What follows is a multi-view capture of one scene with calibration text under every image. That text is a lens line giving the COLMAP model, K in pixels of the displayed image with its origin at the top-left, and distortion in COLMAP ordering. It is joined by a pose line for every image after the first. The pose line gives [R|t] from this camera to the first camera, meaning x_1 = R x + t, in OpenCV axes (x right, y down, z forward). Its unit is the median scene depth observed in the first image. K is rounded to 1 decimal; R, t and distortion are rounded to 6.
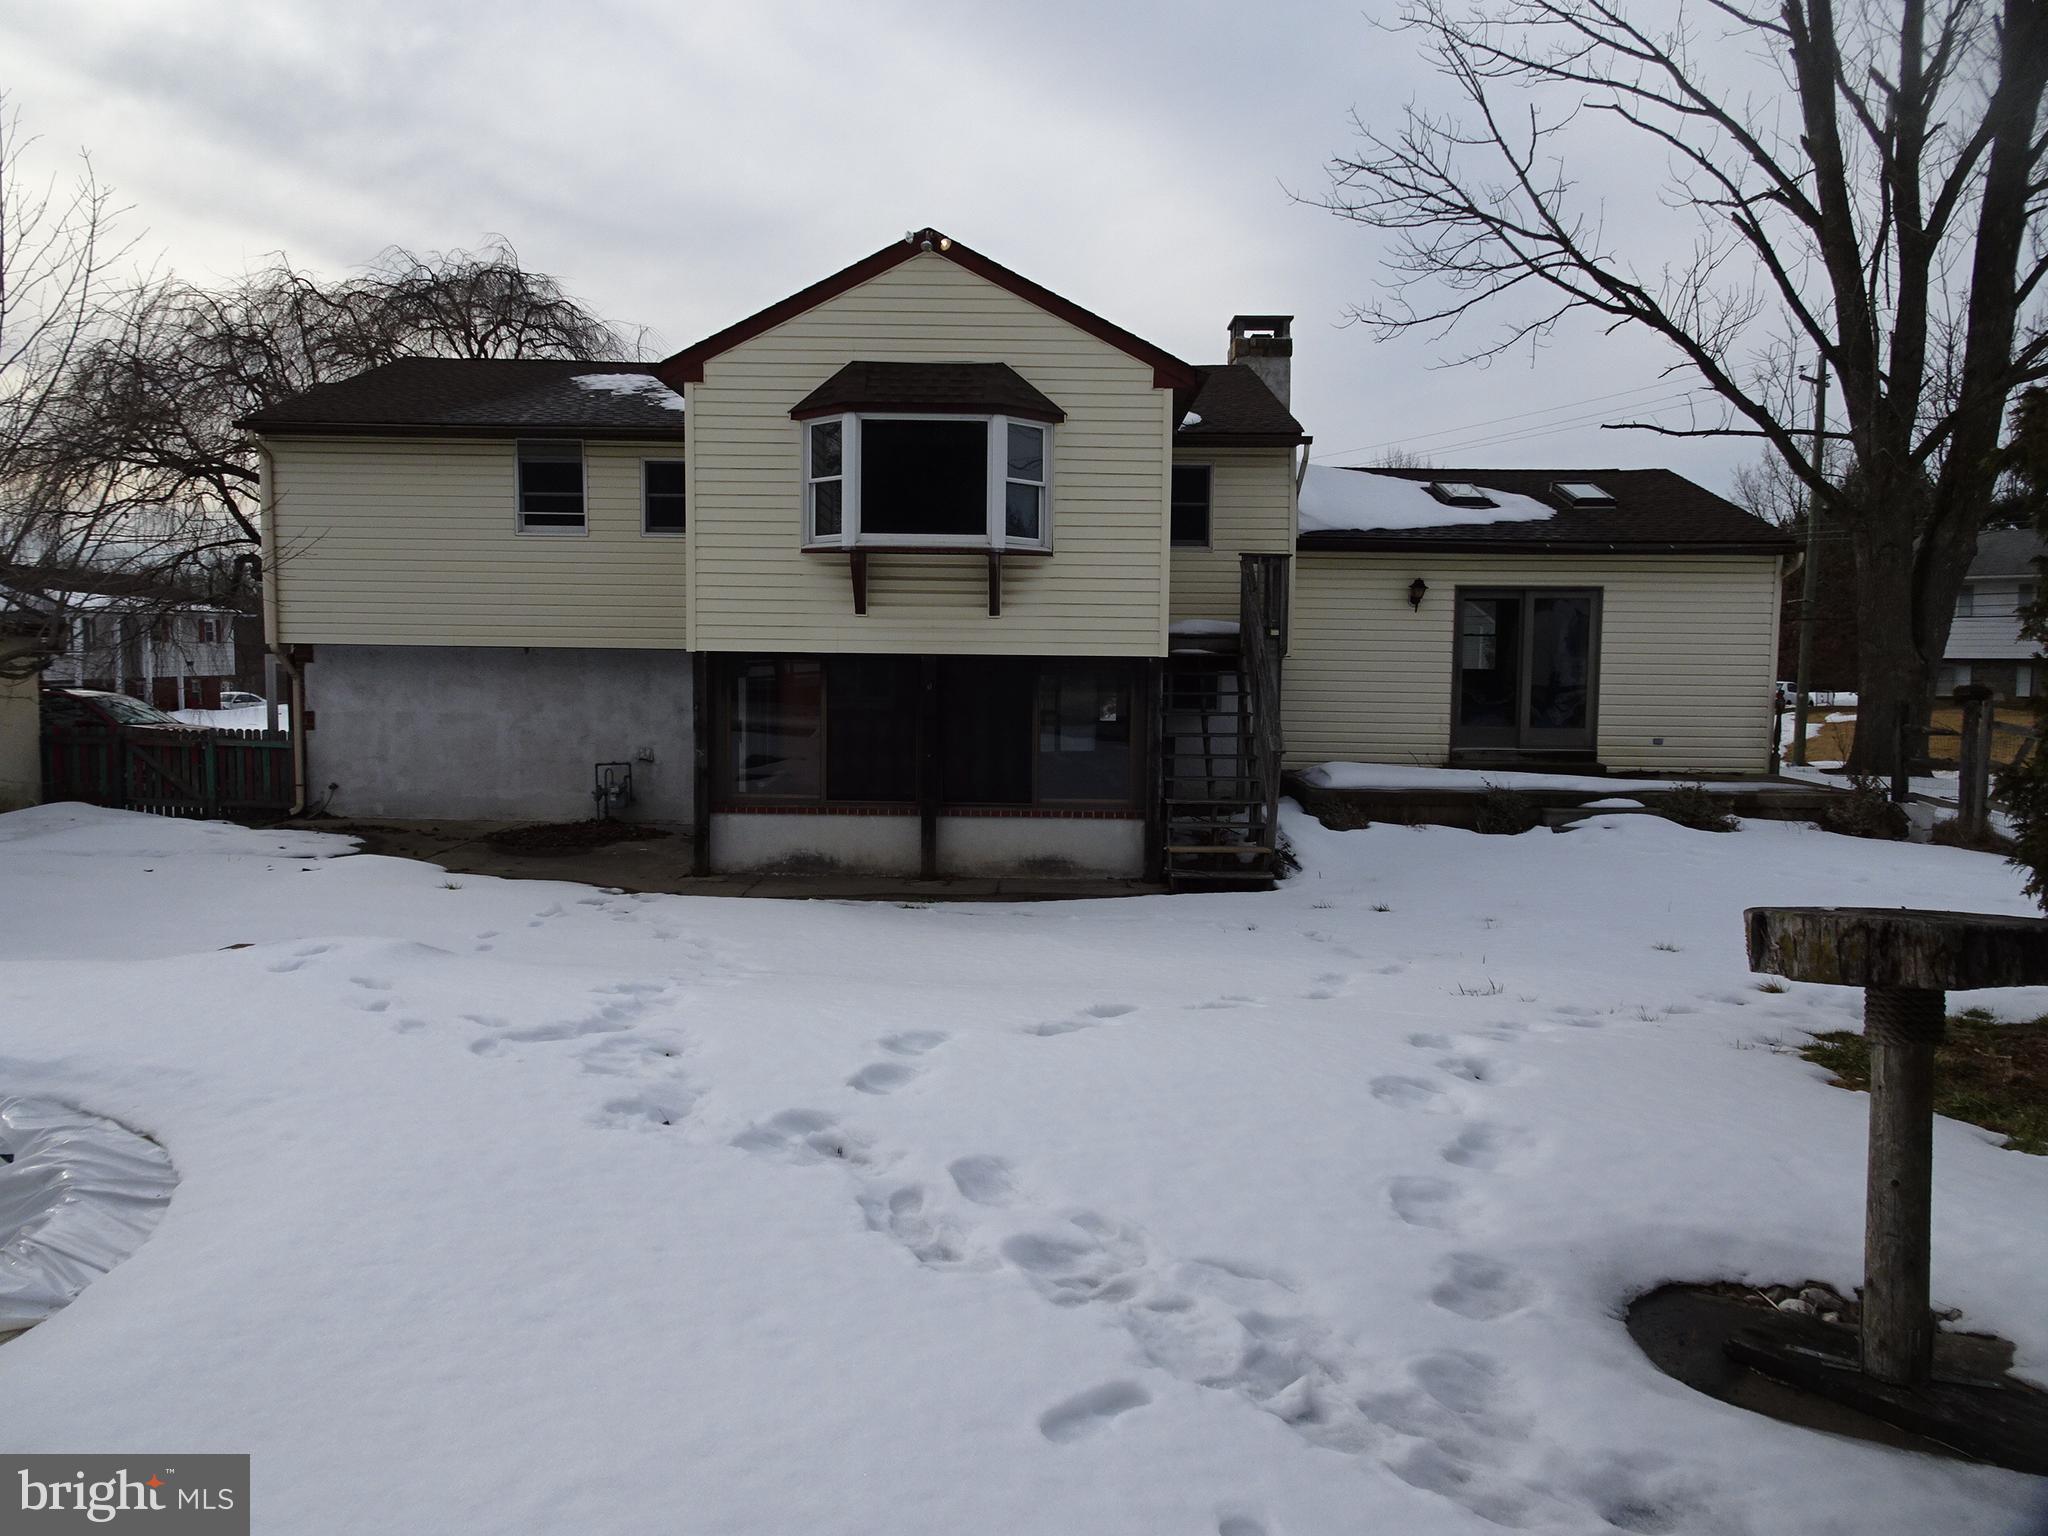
lens RADIAL K [[1472.9, 0, 1024.0], [0, 1472.9, 768.0], [0, 0, 1]] dist [0.006380, 0.003043]
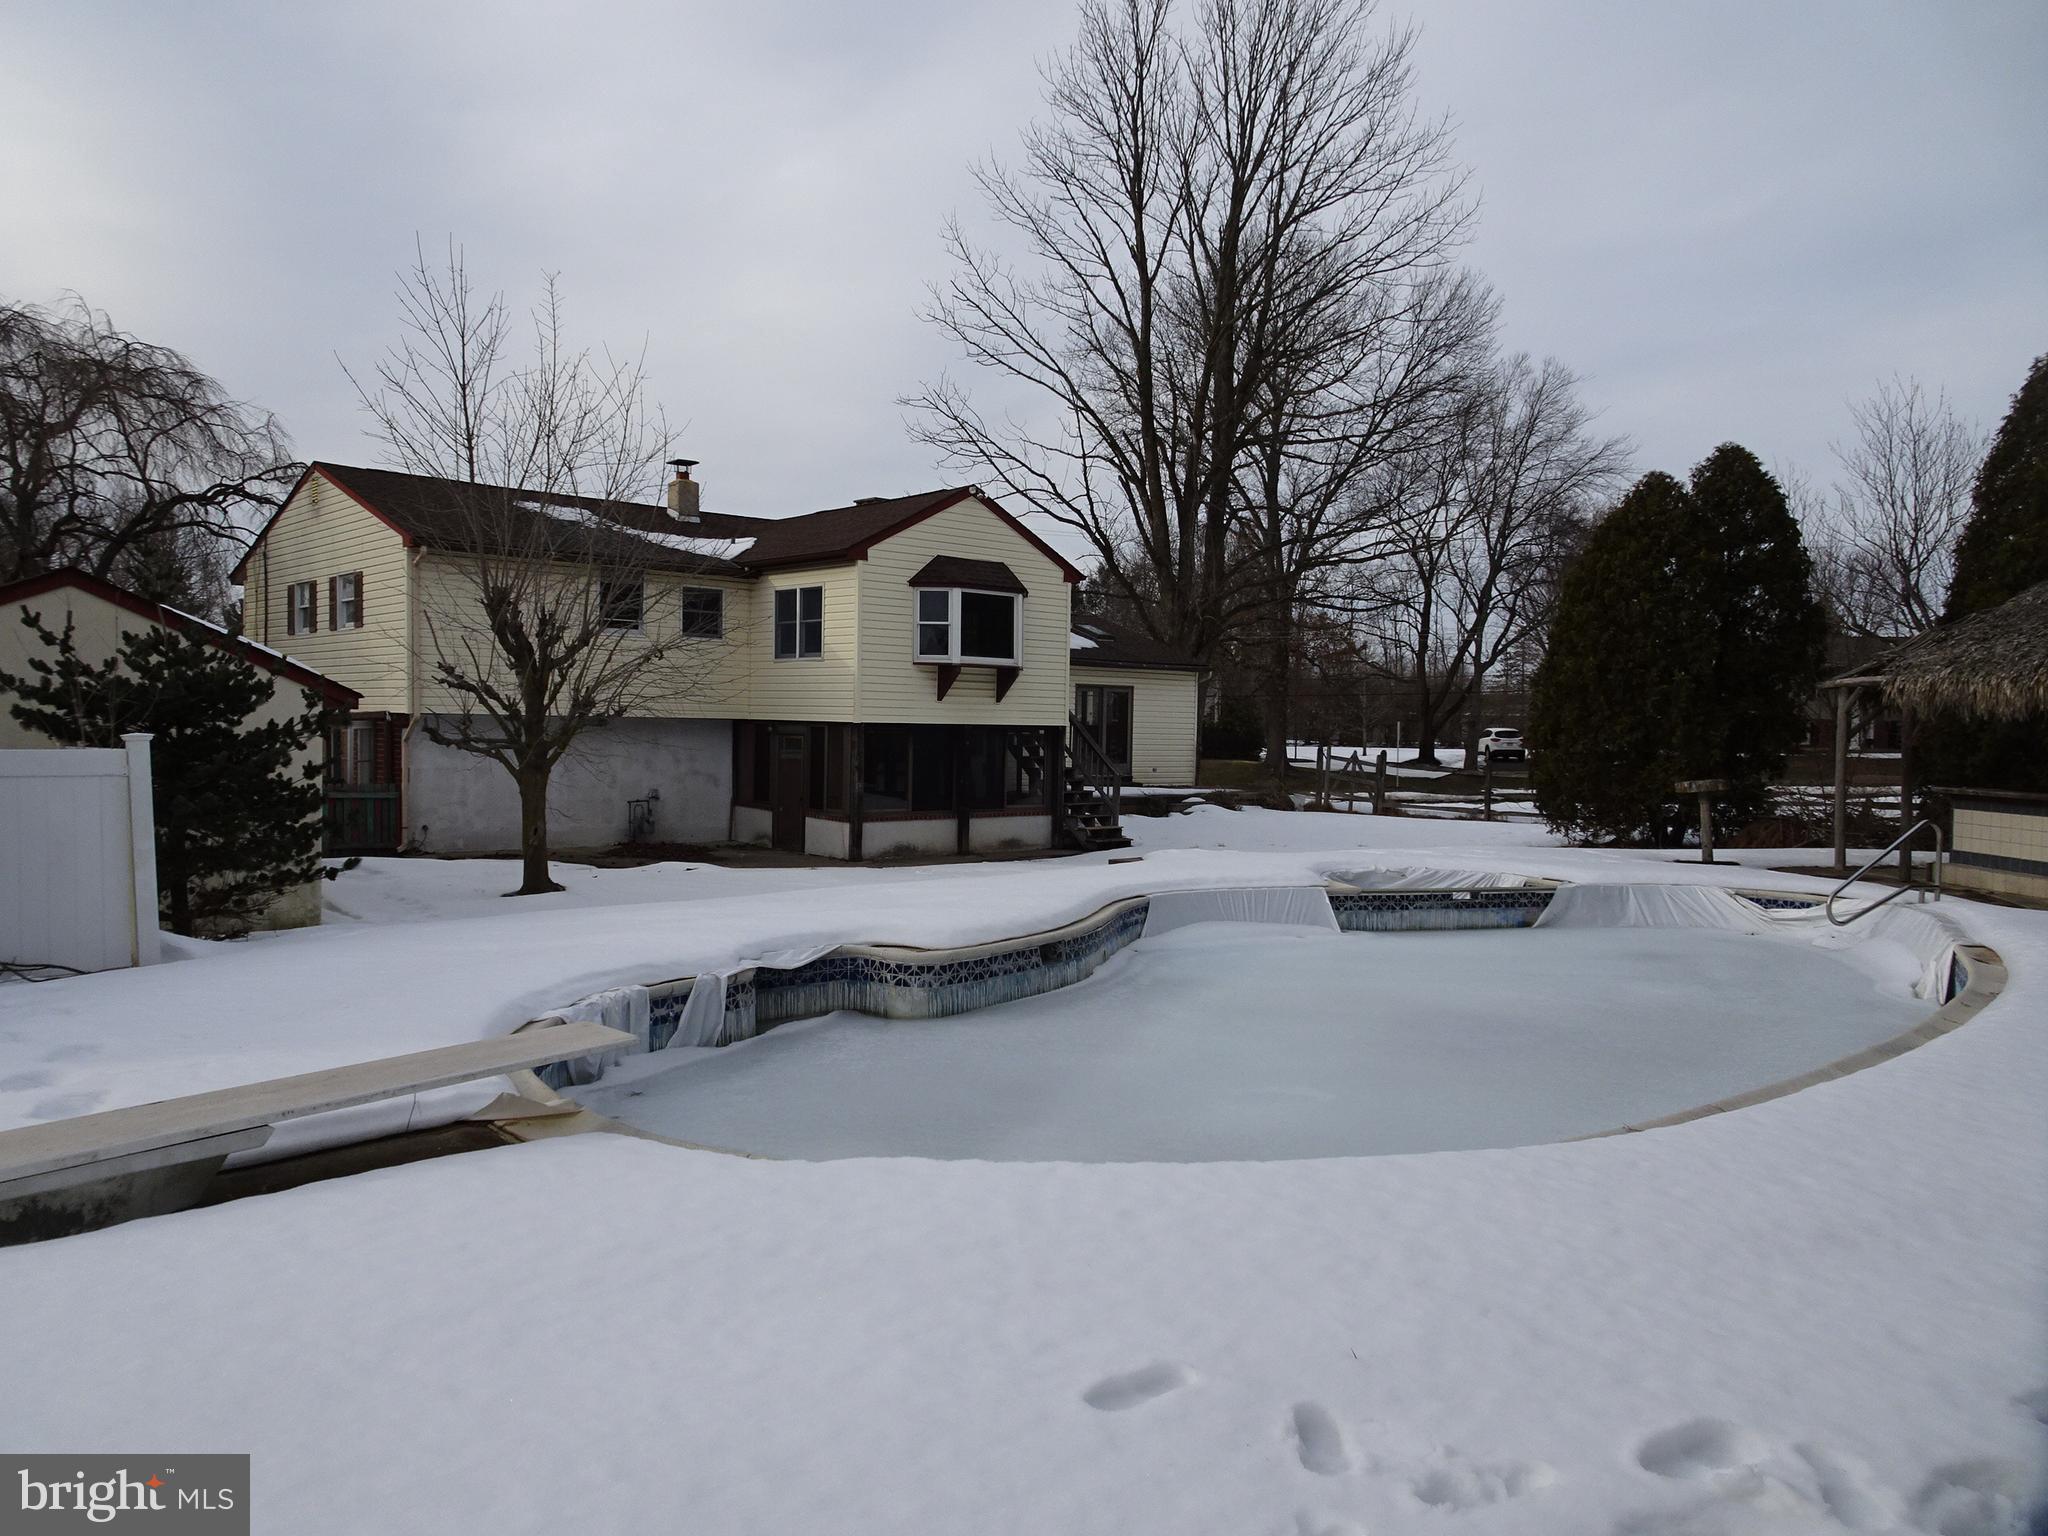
lens RADIAL K [[1472.9, 0, 1024.0], [0, 1472.9, 768.0], [0, 0, 1]] dist [0.006380, 0.003043]
pose [[0.739135, -0.018907, 0.673292, -1.186114], [0.044325, 0.998805, -0.020612, 0.013003], [-0.672097, 0.045078, 0.739090, -0.326115]]
